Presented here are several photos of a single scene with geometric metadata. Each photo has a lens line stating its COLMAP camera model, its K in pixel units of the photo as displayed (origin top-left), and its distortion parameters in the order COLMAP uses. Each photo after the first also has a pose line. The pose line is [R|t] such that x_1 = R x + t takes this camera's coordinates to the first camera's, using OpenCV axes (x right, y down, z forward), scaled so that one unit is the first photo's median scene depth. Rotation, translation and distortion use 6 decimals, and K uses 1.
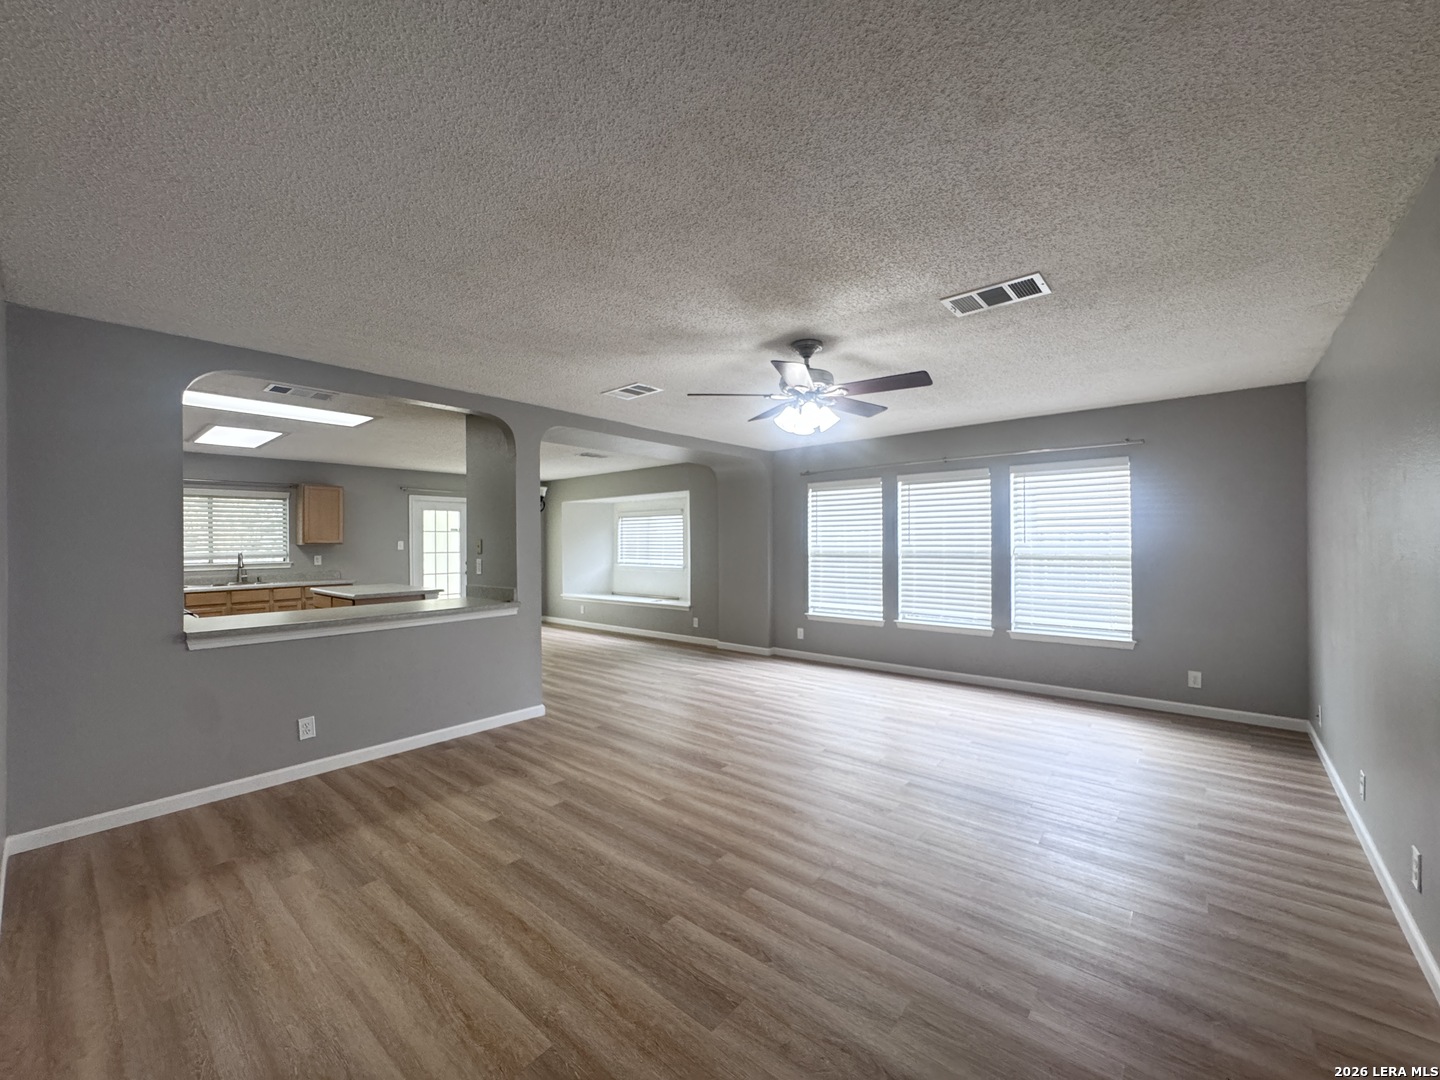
lens RADIAL K [[583.8, 0, 714.5], [0, 583.8, 539.3], [0, 0, 1]] dist [-0.007123, 0.000819]
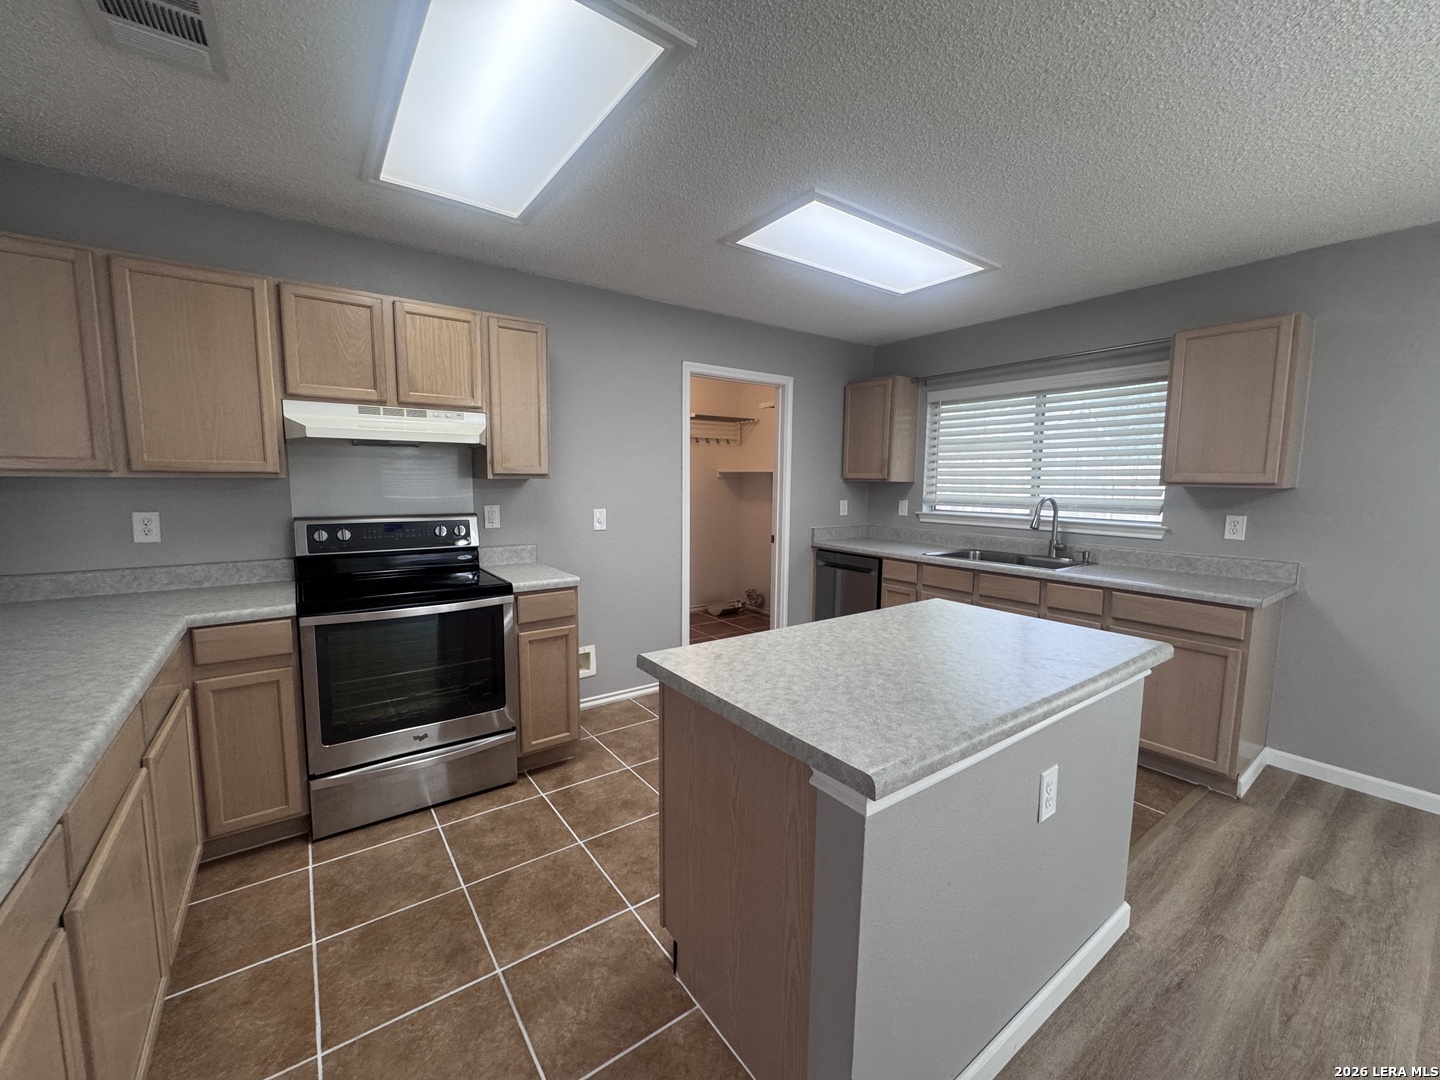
lens RADIAL K [[583.8, 0, 715.0], [0, 583.8, 535.8], [0, 0, 1]] dist [-0.007123, 0.000819]
pose [[-0.233303, 0.105622, -0.966651, -0.503593], [-0.007973, 0.993842, 0.110518, 0.004206], [0.972371, 0.033492, -0.231024, 1.624252]]
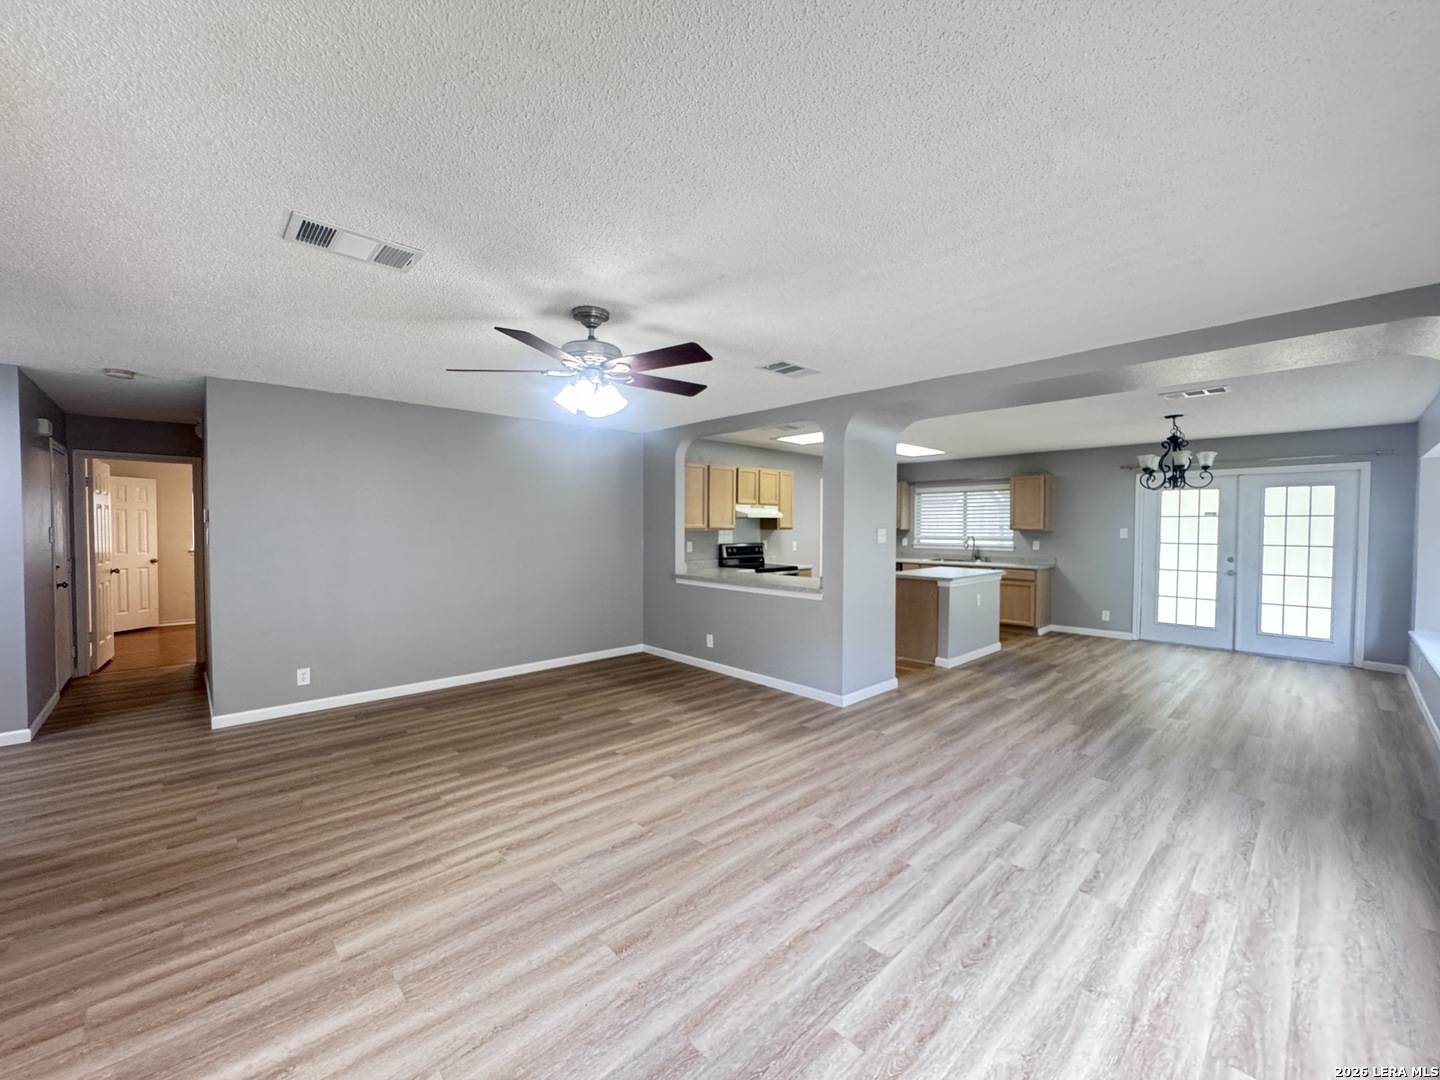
lens RADIAL K [[583.8, 0, 720.7], [0, 583.8, 537.8], [0, 0, 1]] dist [-0.007123, 0.000819]
pose [[-0.106190, 0.032126, -0.993827, 0.915097], [-0.002597, 0.999466, 0.032586, -0.022329], [0.994342, 0.006041, -0.106050, 1.167591]]
